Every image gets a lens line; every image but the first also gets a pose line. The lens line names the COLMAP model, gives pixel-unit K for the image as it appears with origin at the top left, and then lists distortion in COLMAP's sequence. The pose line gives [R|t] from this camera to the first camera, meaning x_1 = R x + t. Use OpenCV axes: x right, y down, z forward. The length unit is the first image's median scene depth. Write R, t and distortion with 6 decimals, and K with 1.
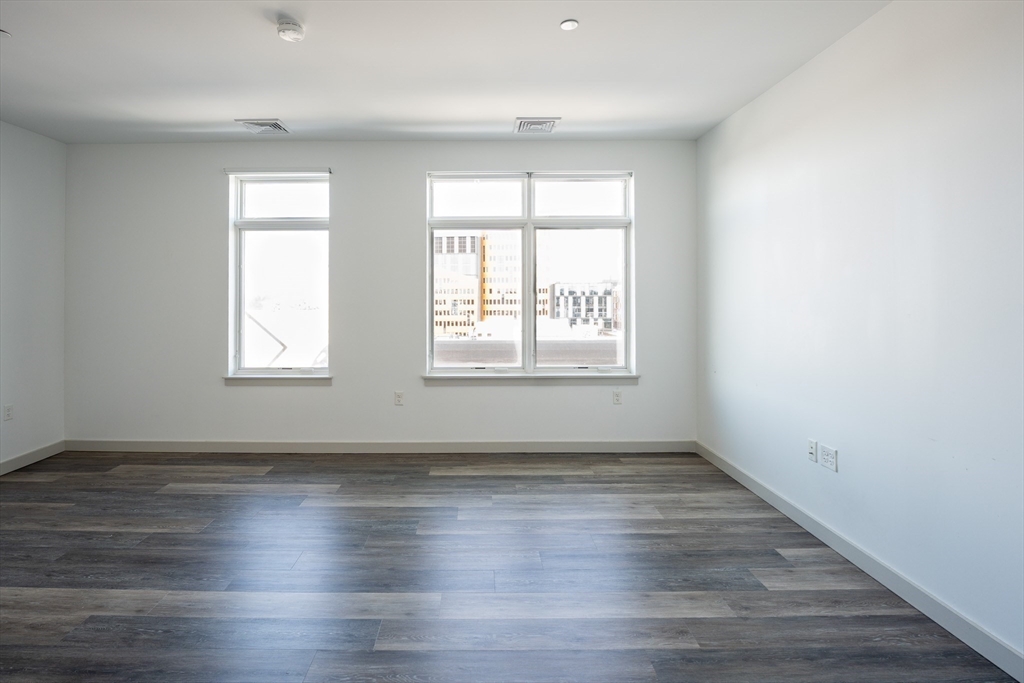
lens RADIAL K [[485.8, 0, 473.4], [0, 485.8, 290.2], [0, 0, 1]] dist [-0.017071, 0.000676]
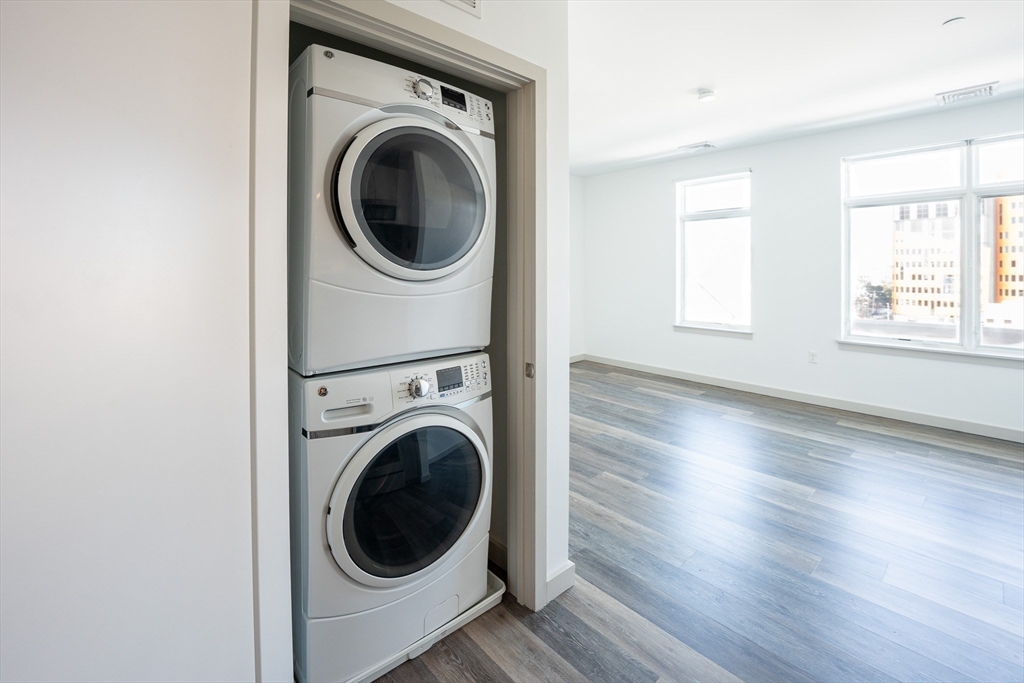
lens RADIAL K [[439.7, 0, 523.3], [0, 439.7, 265.1], [0, 0, 1]] dist [-0.024582, 0.001155]
pose [[0.681549, -0.000957, -0.731772, 0.134823], [0.003528, 0.999992, 0.001978, -0.001558], [0.731764, -0.003929, 0.681547, -0.214084]]
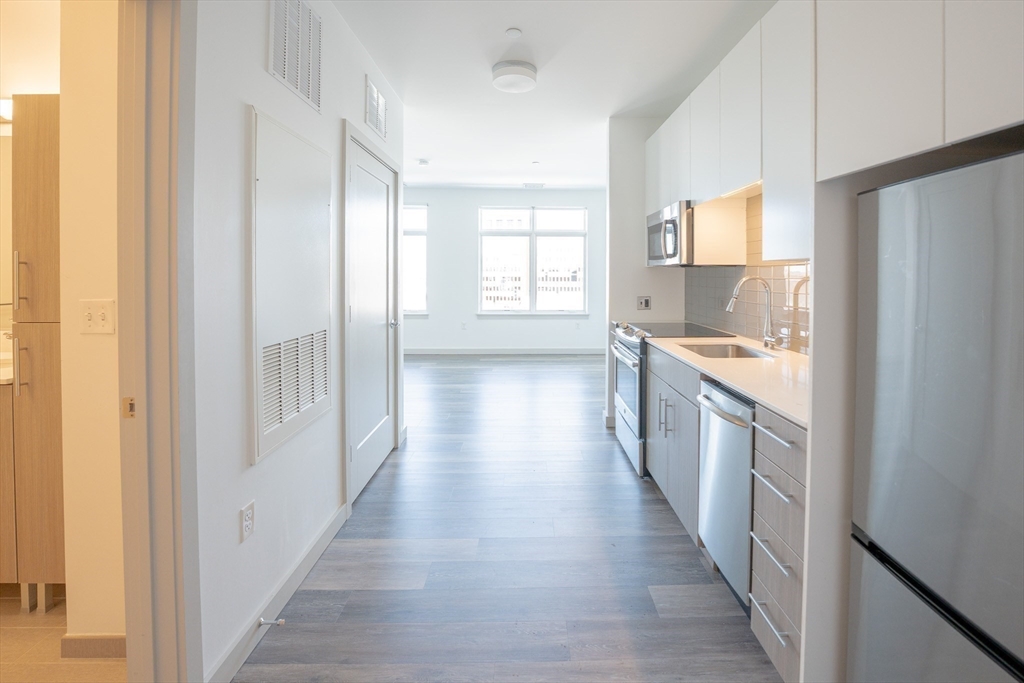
lens RADIAL K [[439.7, 0, 518.6], [0, 439.7, 273.9], [0, 0, 1]] dist [-0.024582, 0.001155]
pose [[0.999972, 0.006050, -0.004321, 0.067758], [-0.005996, 0.999904, 0.012455, -0.001770], [0.004396, -0.012429, 0.999913, -0.717947]]
